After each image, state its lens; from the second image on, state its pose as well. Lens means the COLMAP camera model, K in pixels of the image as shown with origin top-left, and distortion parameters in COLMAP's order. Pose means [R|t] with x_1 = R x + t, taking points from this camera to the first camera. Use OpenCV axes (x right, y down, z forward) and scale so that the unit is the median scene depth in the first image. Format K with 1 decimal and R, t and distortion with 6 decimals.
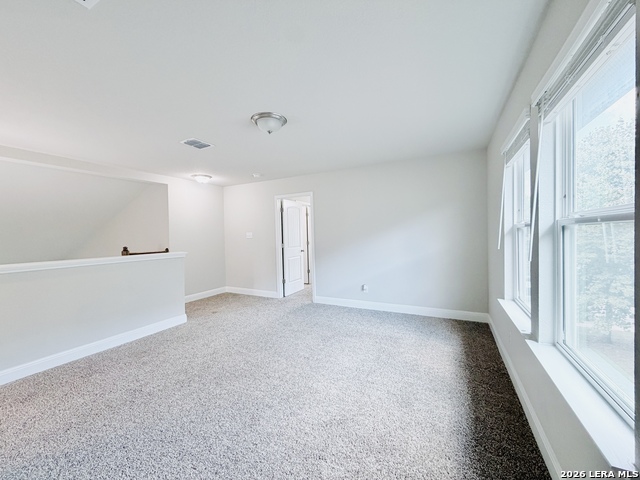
lens RADIAL K [[255.0, 0, 317.6], [0, 255.0, 238.1], [0, 0, 1]] dist [-0.000028, -0.000158]
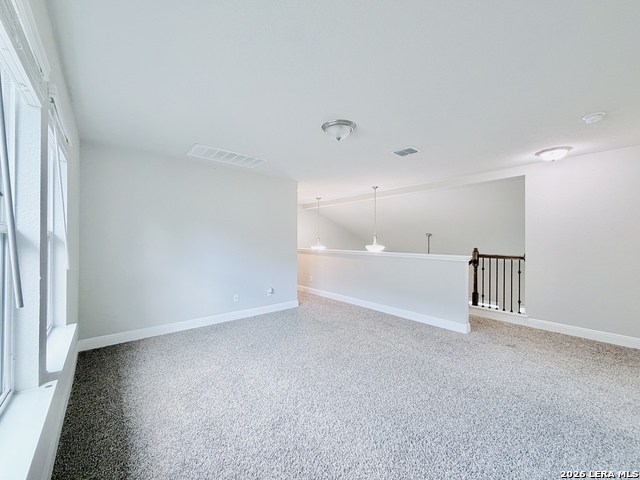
lens RADIAL K [[255.0, 0, 317.6], [0, 255.0, 238.1], [0, 0, 1]] dist [-0.000028, -0.000158]
pose [[-0.381082, 0.020414, -0.924316, 0.465323], [-0.004221, 0.999707, 0.023820, -0.027366], [0.924532, 0.012978, -0.380884, 0.769569]]
